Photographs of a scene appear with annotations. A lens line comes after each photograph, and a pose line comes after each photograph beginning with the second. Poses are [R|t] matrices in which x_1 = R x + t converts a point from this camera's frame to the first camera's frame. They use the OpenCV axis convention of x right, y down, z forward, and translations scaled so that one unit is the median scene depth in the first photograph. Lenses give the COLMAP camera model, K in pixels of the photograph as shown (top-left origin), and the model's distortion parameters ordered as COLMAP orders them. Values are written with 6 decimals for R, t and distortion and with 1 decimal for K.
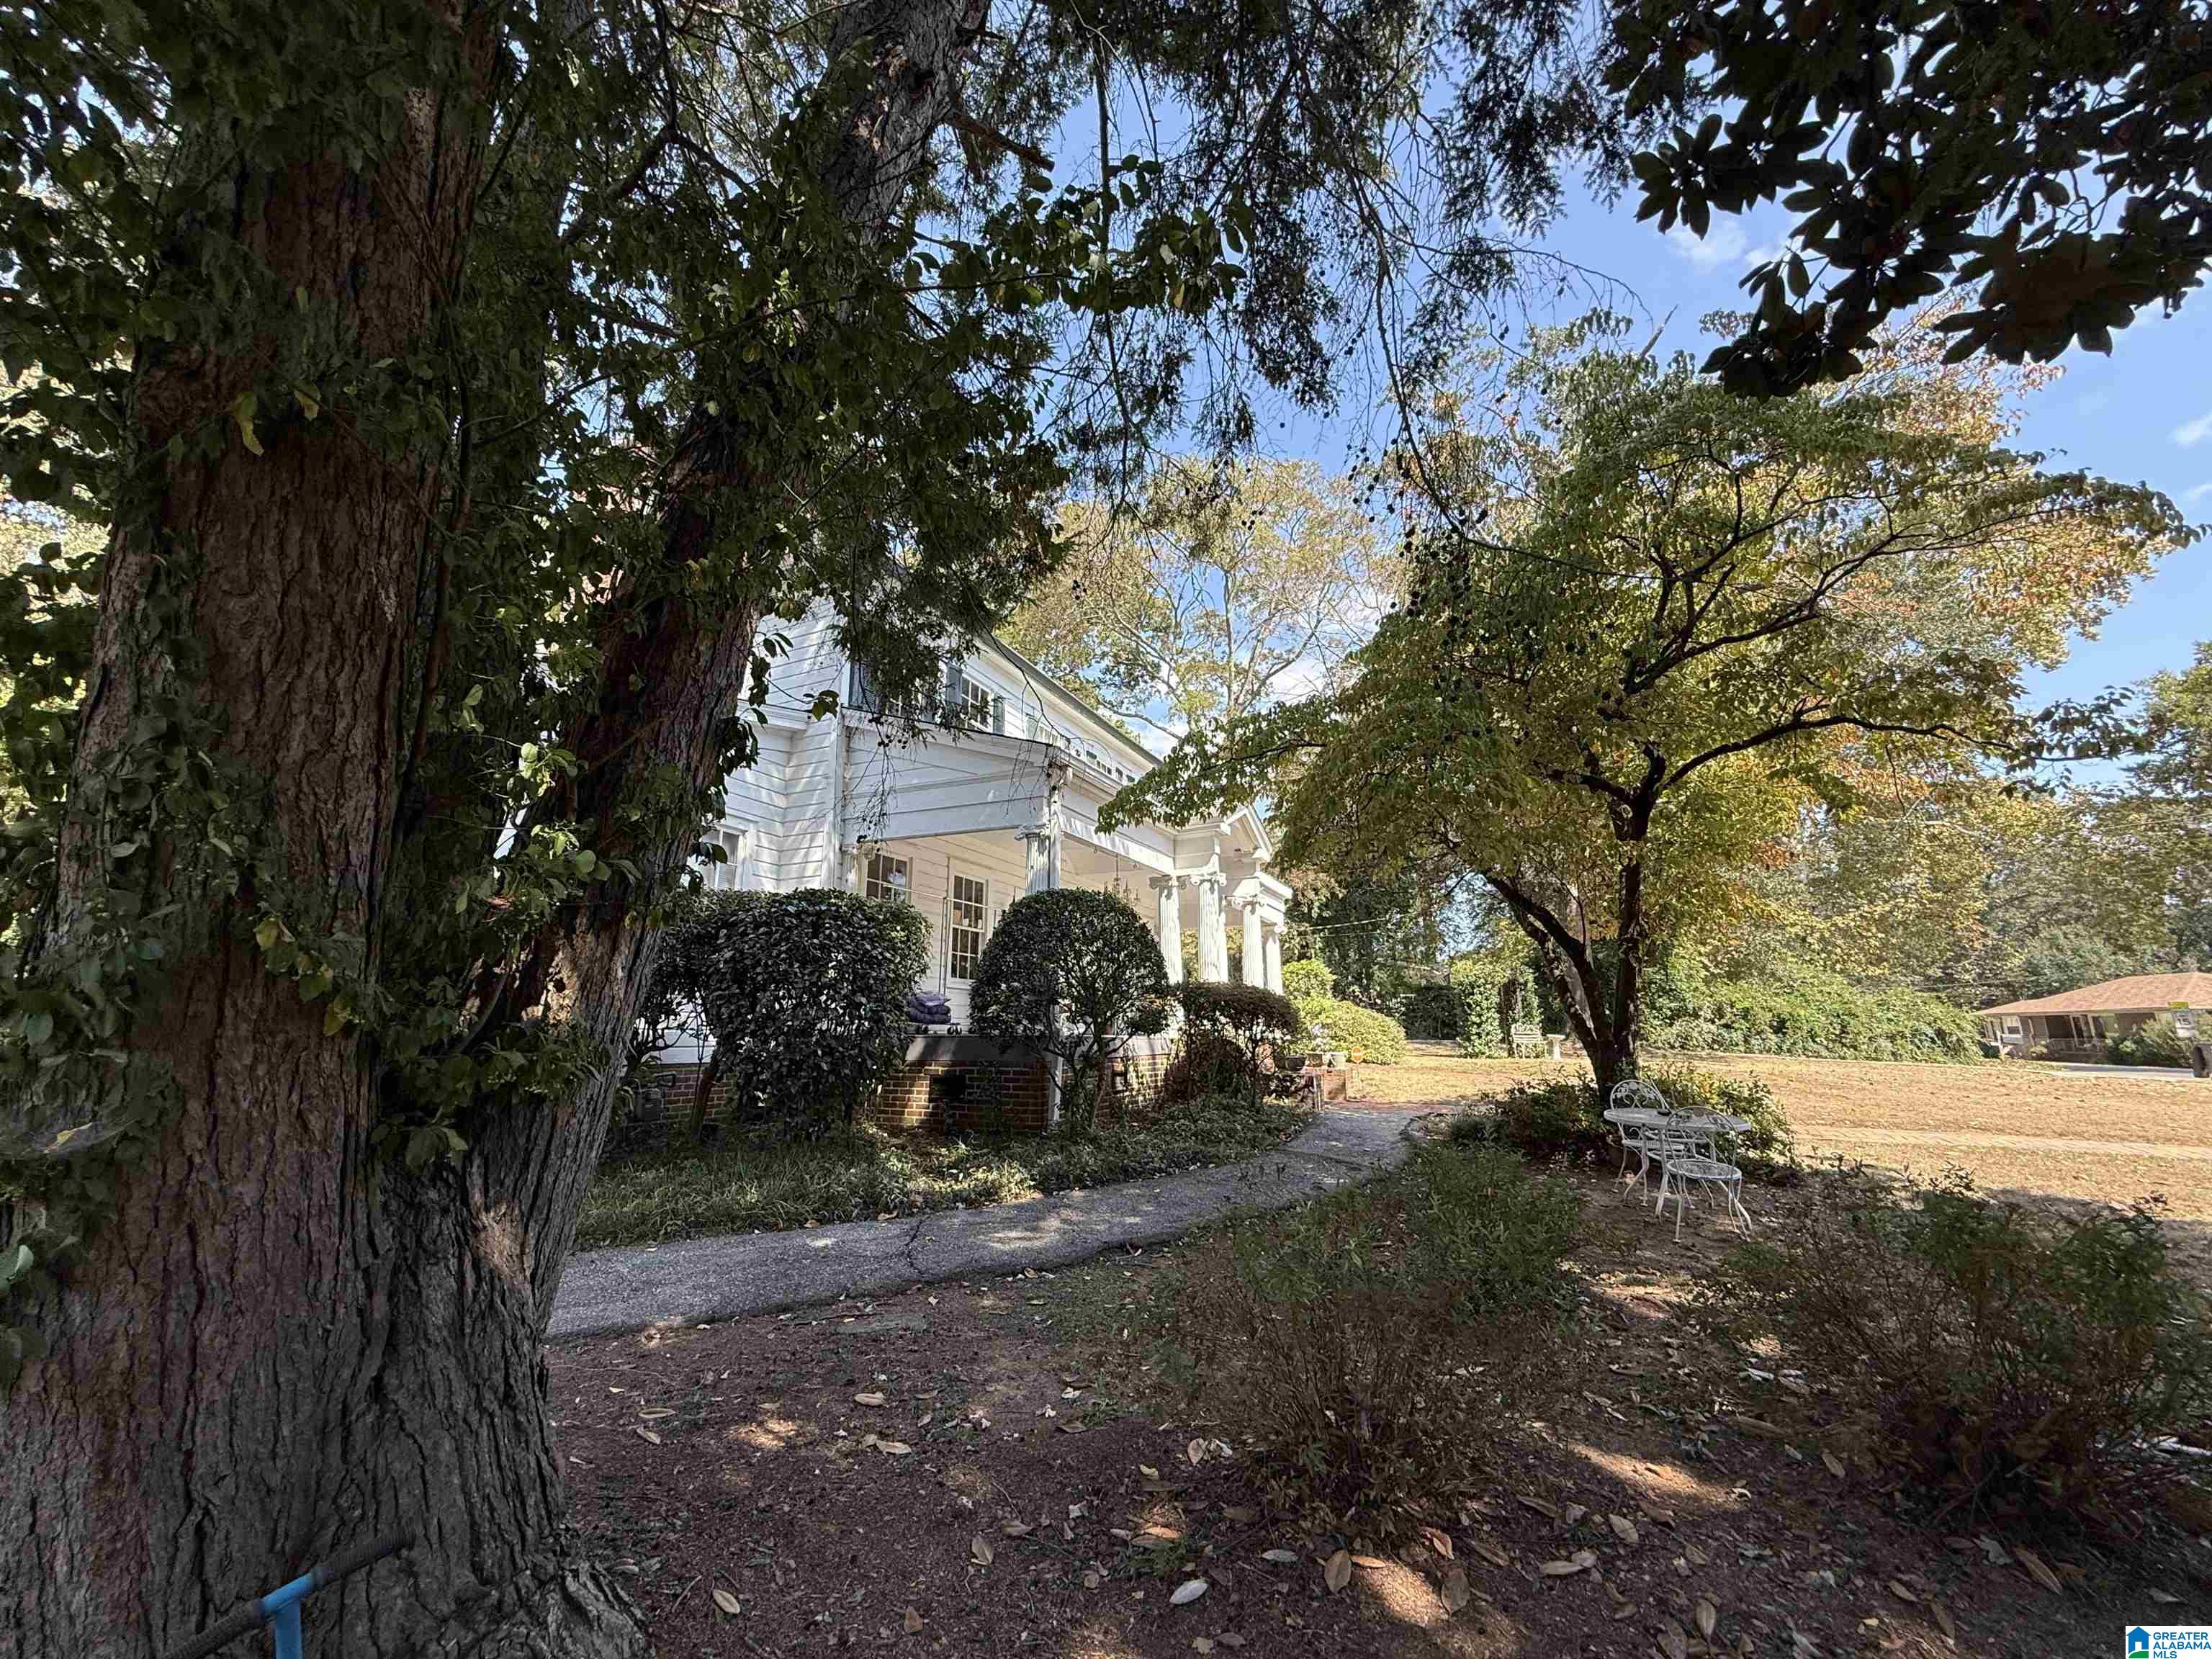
lens RADIAL K [[874.7, 0, 1094.1], [0, 874.7, 833.8], [0, 0, 1]] dist [0.000349, 0.000492]
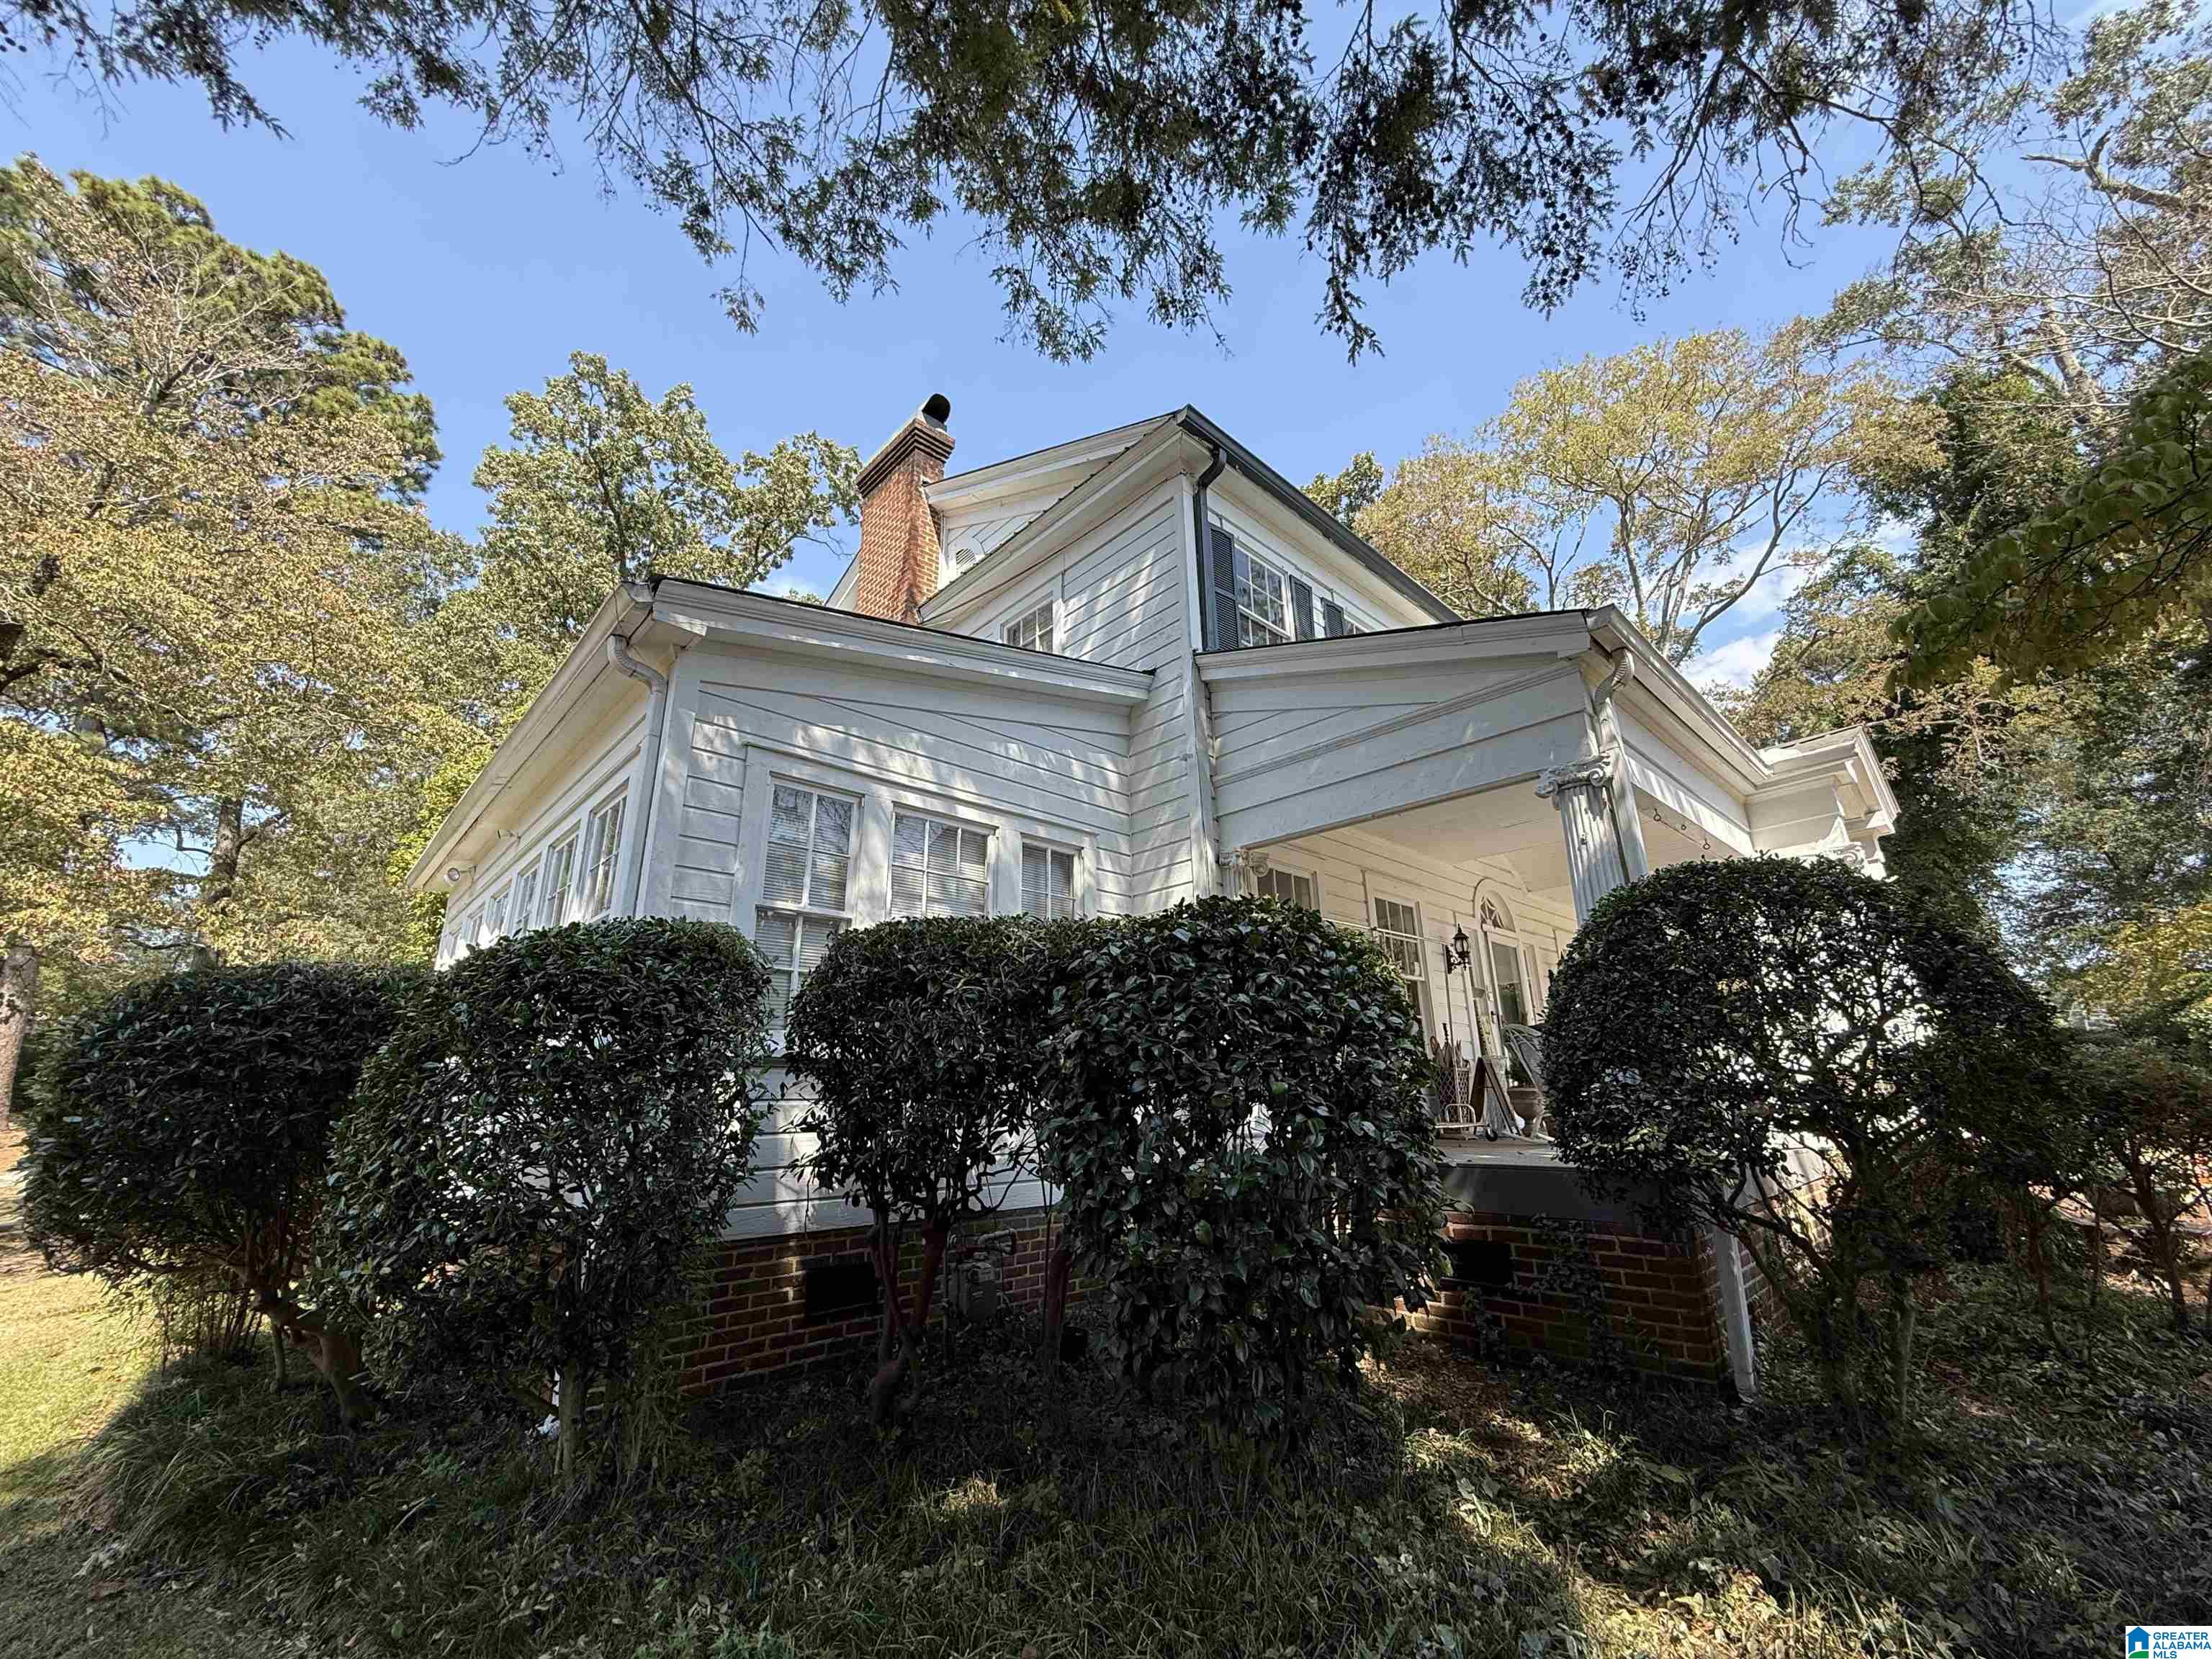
lens RADIAL K [[874.7, 0, 1094.1], [0, 874.7, 833.8], [0, 0, 1]] dist [0.000349, 0.000492]
pose [[0.929797, -0.125190, -0.346129, -0.190812], [0.098895, 0.990772, -0.092690, 0.061994], [0.354539, 0.051953, 0.933597, 0.463159]]
